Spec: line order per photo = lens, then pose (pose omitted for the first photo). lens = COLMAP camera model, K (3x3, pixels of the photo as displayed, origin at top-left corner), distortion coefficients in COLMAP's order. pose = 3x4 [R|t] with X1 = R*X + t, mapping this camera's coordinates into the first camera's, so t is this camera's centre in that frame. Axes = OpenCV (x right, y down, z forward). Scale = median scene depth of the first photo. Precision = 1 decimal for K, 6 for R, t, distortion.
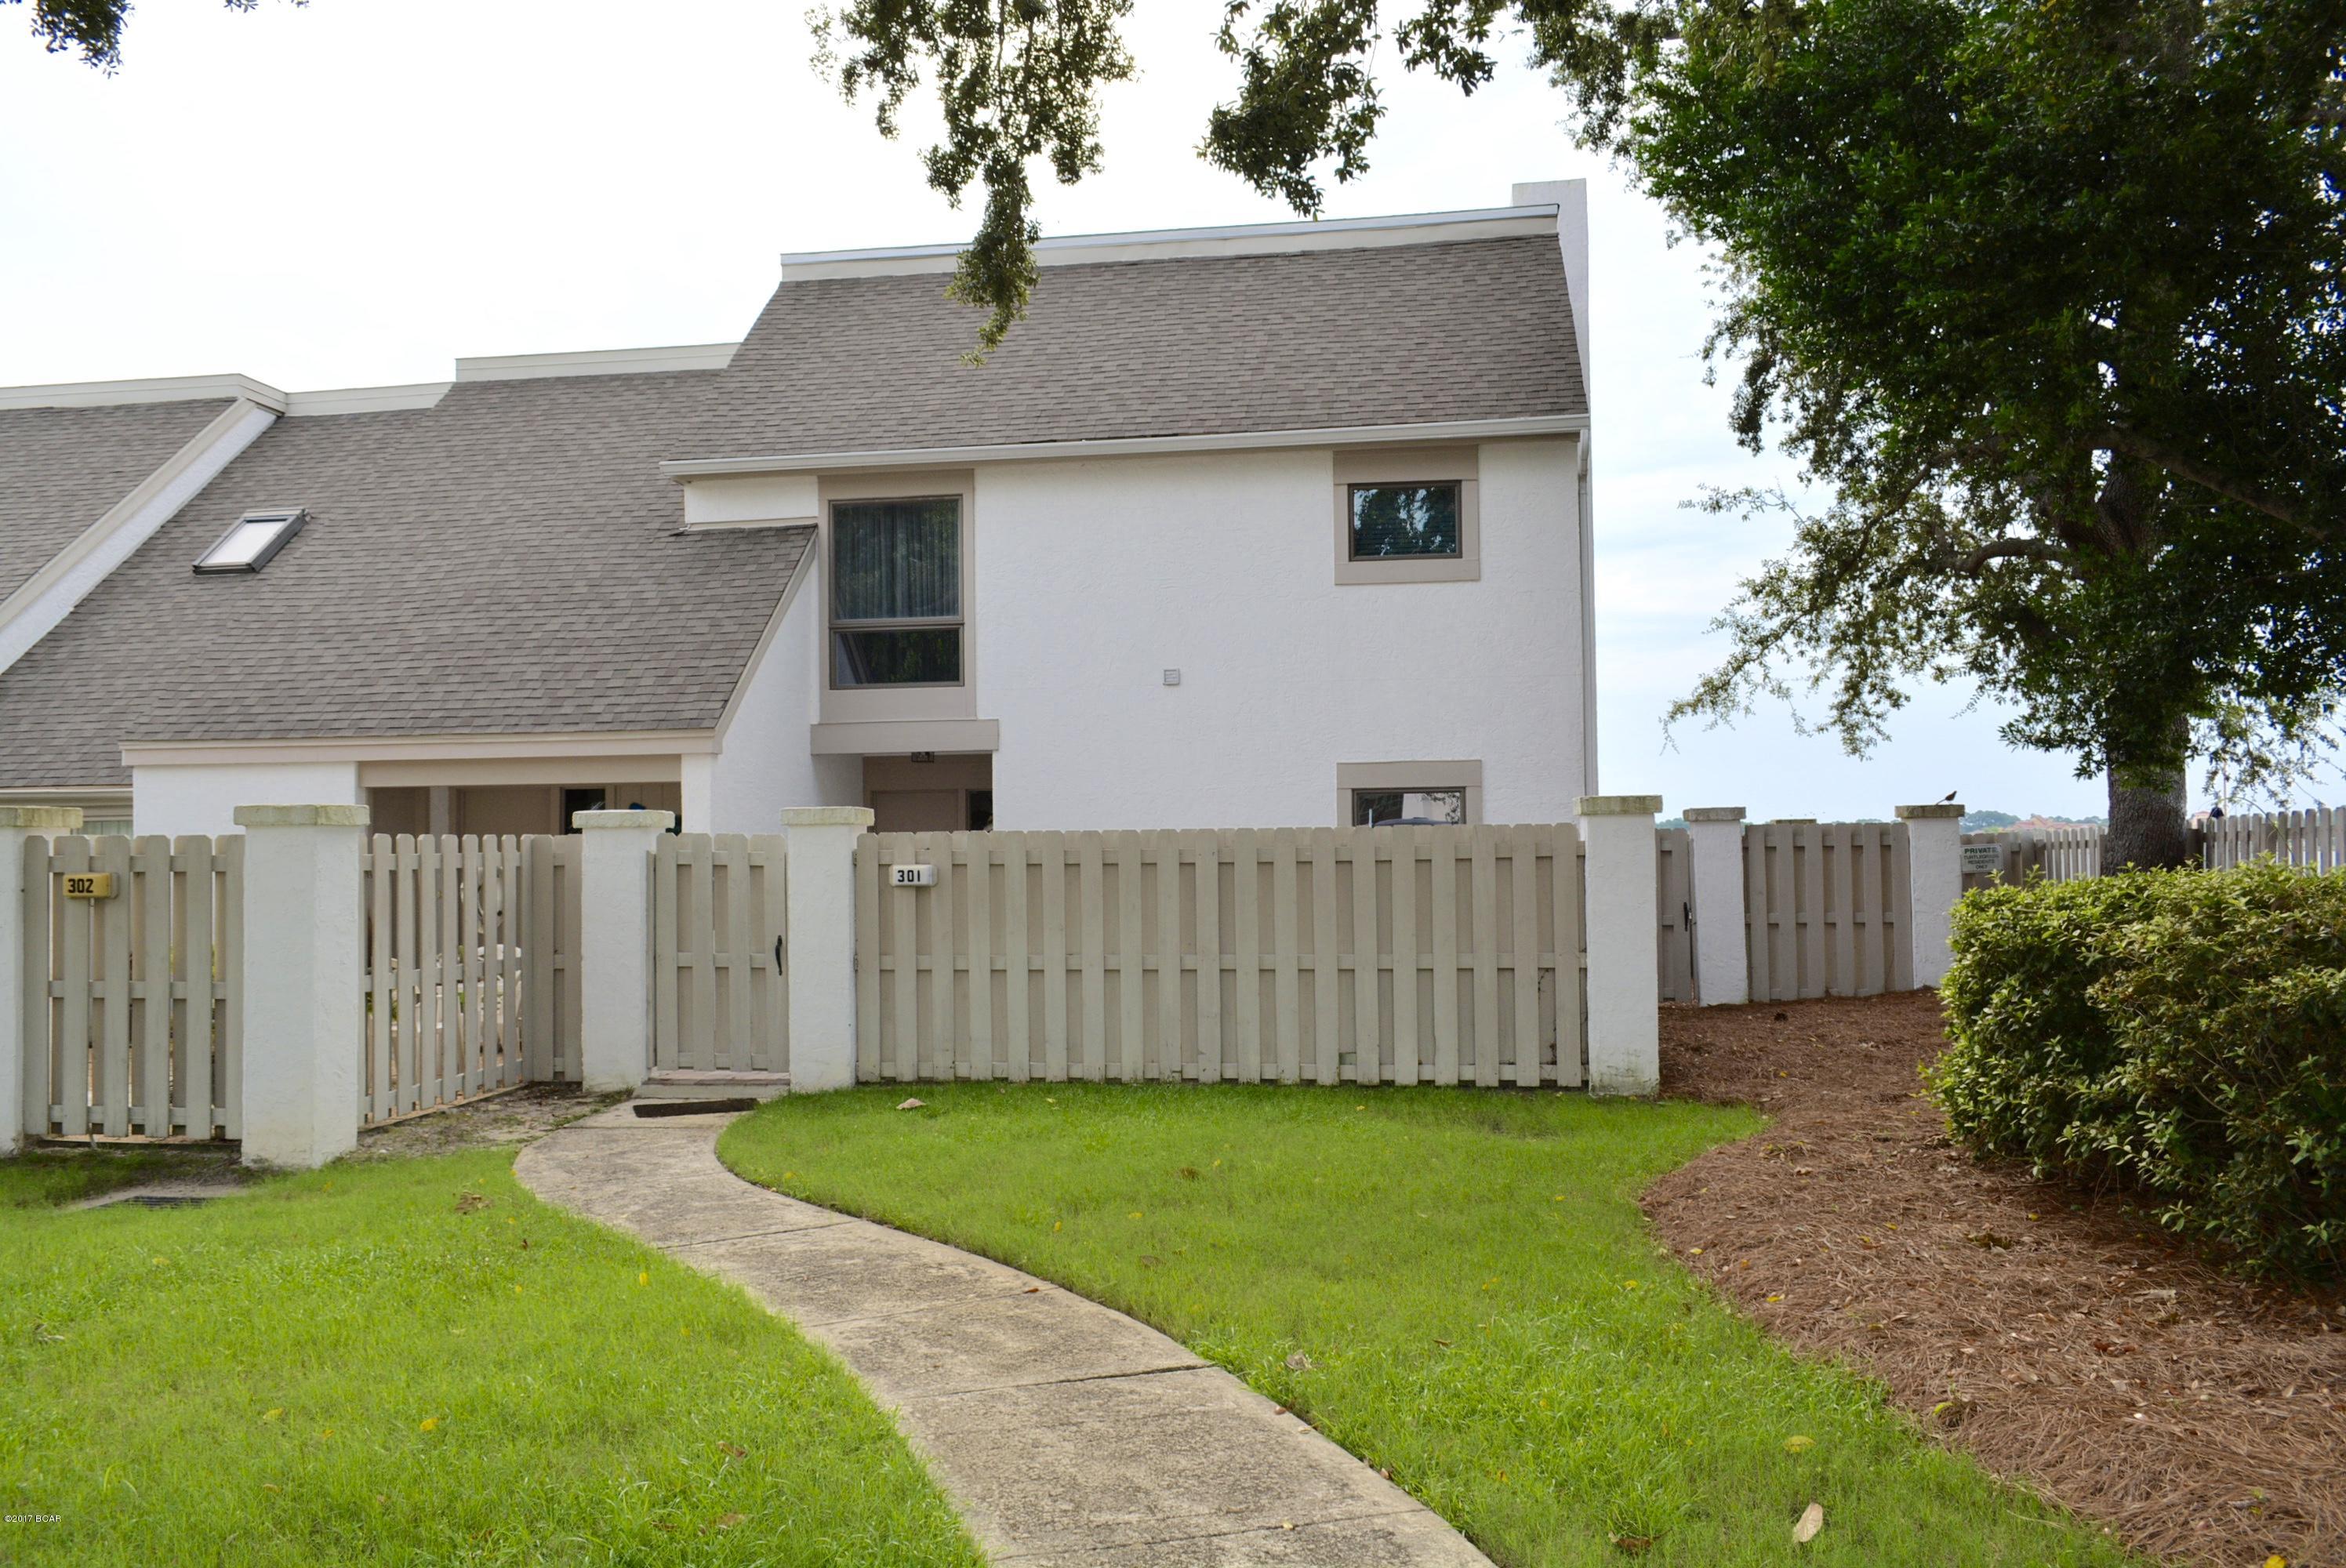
lens RADIAL K [[1870.3, 0, 1157.8], [0, 1870.3, 788.4], [0, 0, 1]] dist [-0.006230, 0.000340]
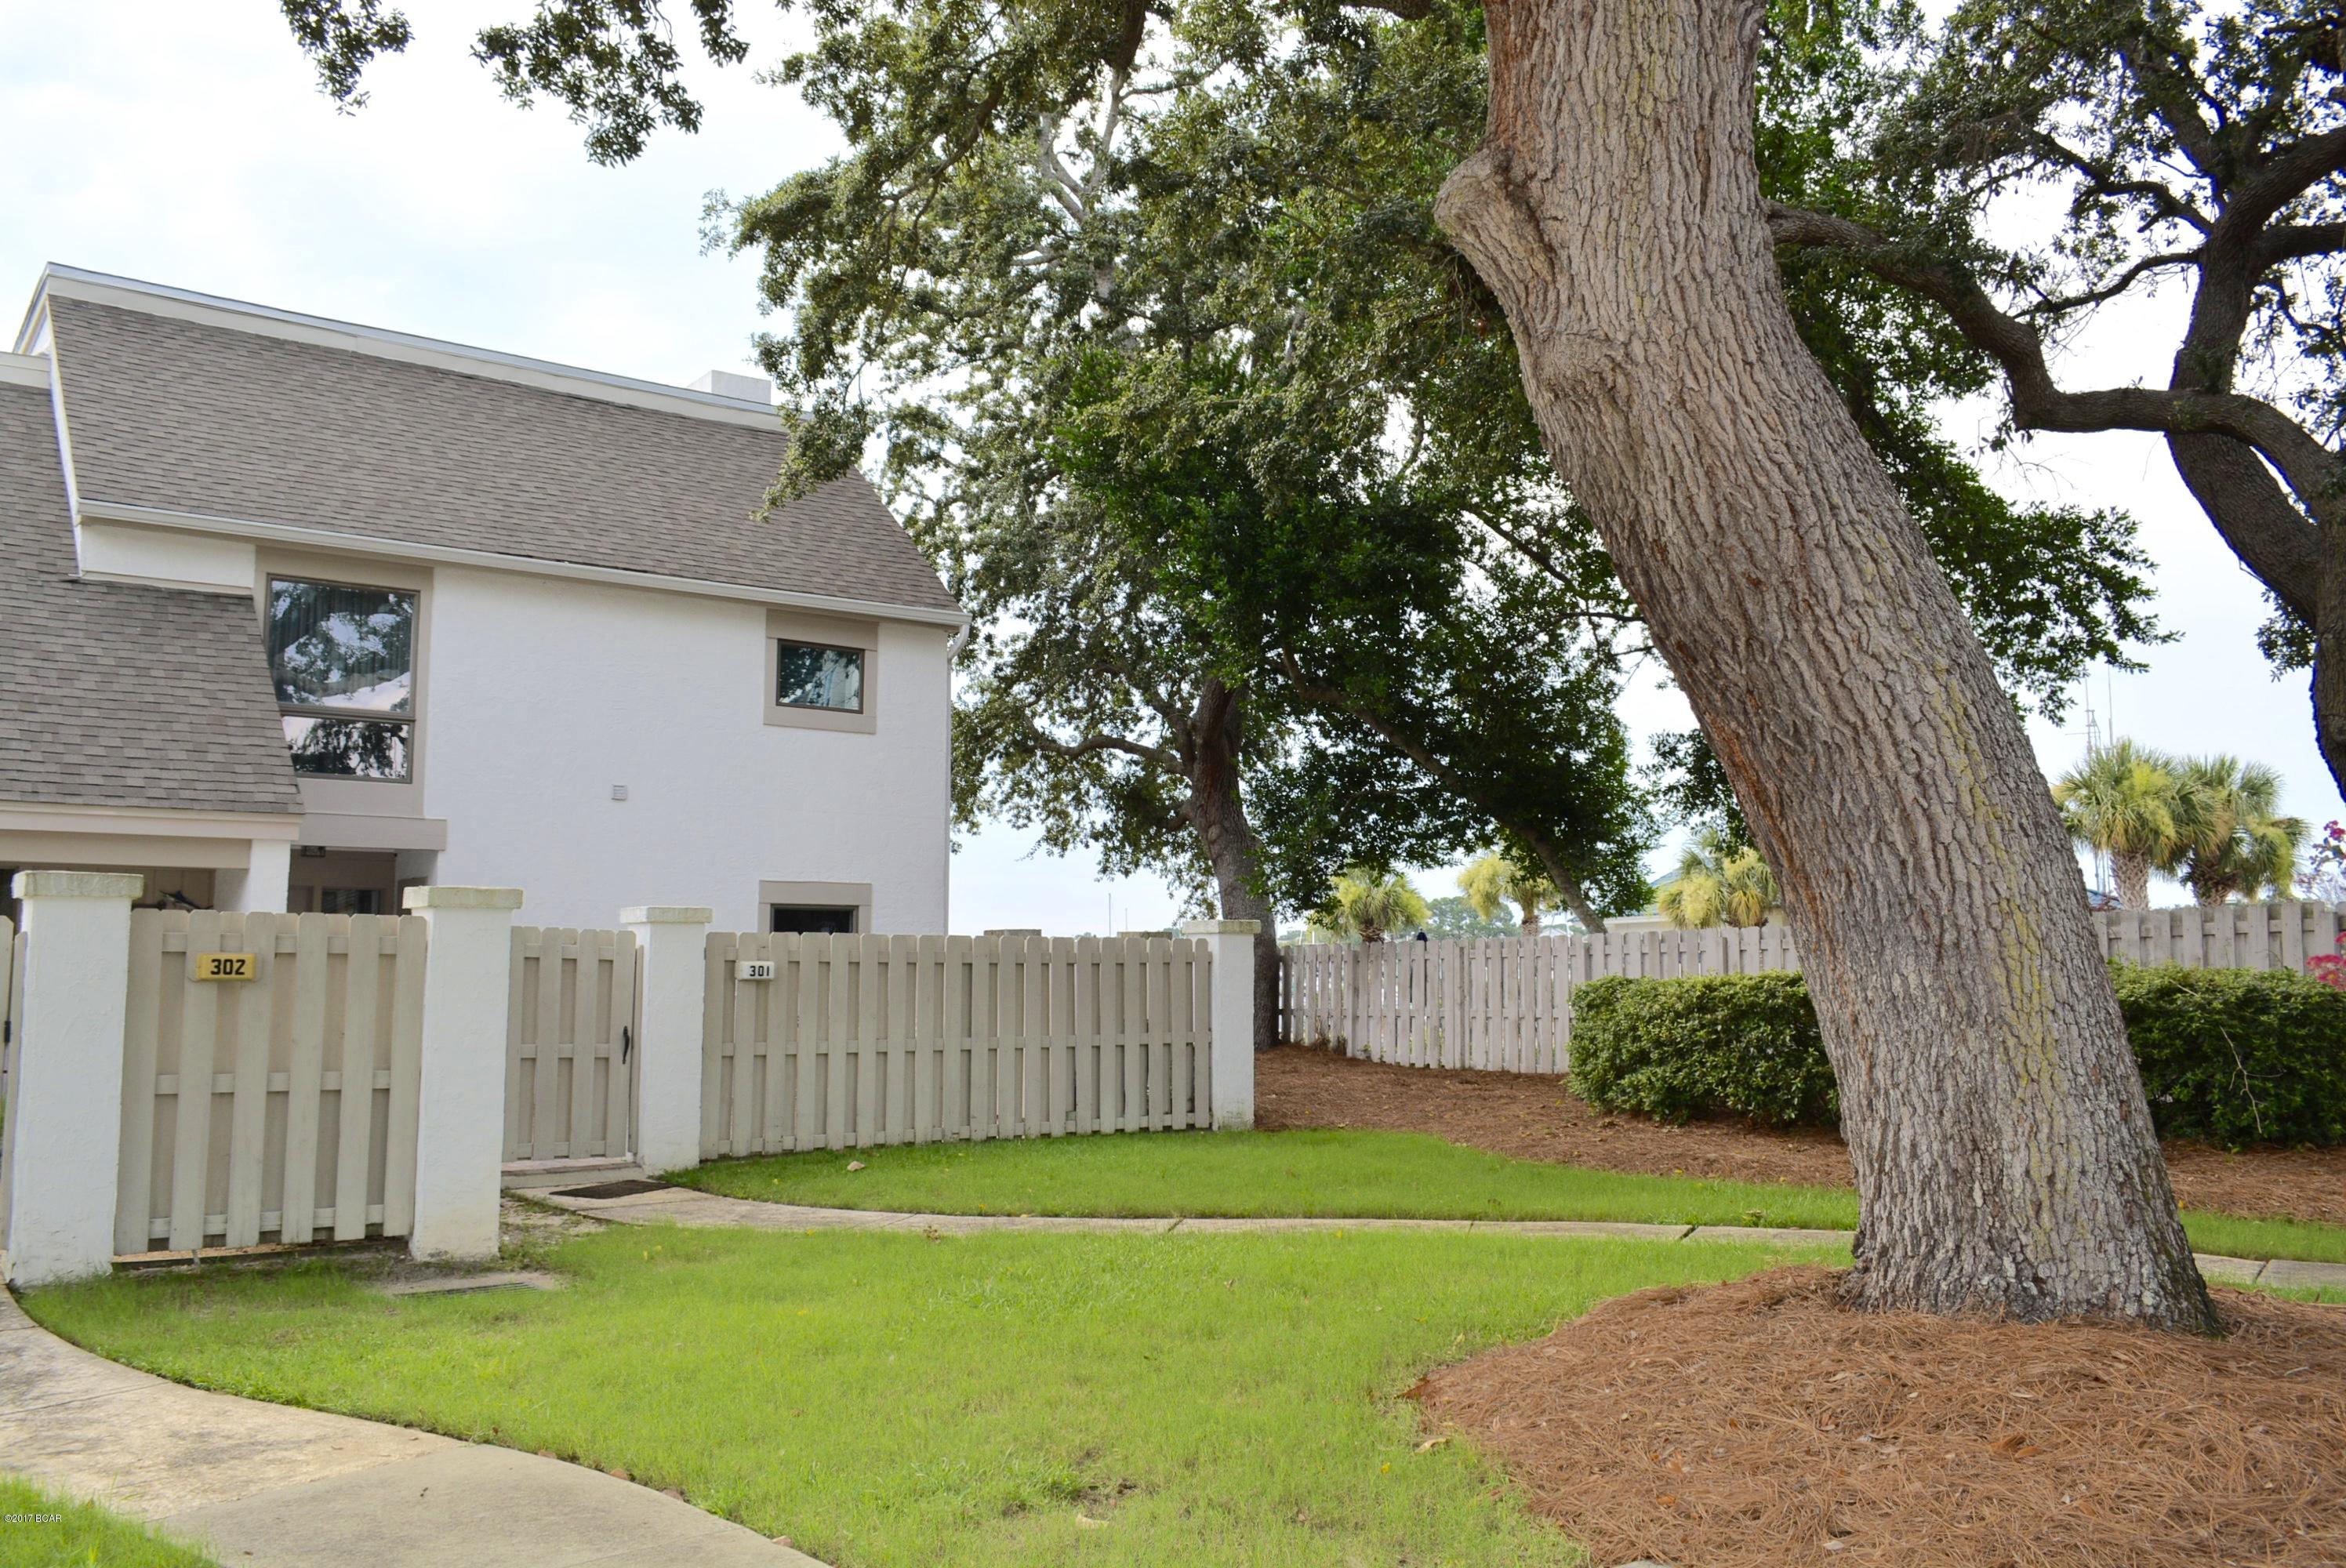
lens RADIAL K [[1917.9, 0, 1173.0], [0, 1917.9, 784.0], [0, 0, 1]] dist [-0.045259, 0.001427]
pose [[0.676494, 0.083313, 0.731720, -0.791345], [-0.034521, 0.996076, -0.081496, 0.018957], [-0.735638, 0.029872, 0.676716, 0.034611]]
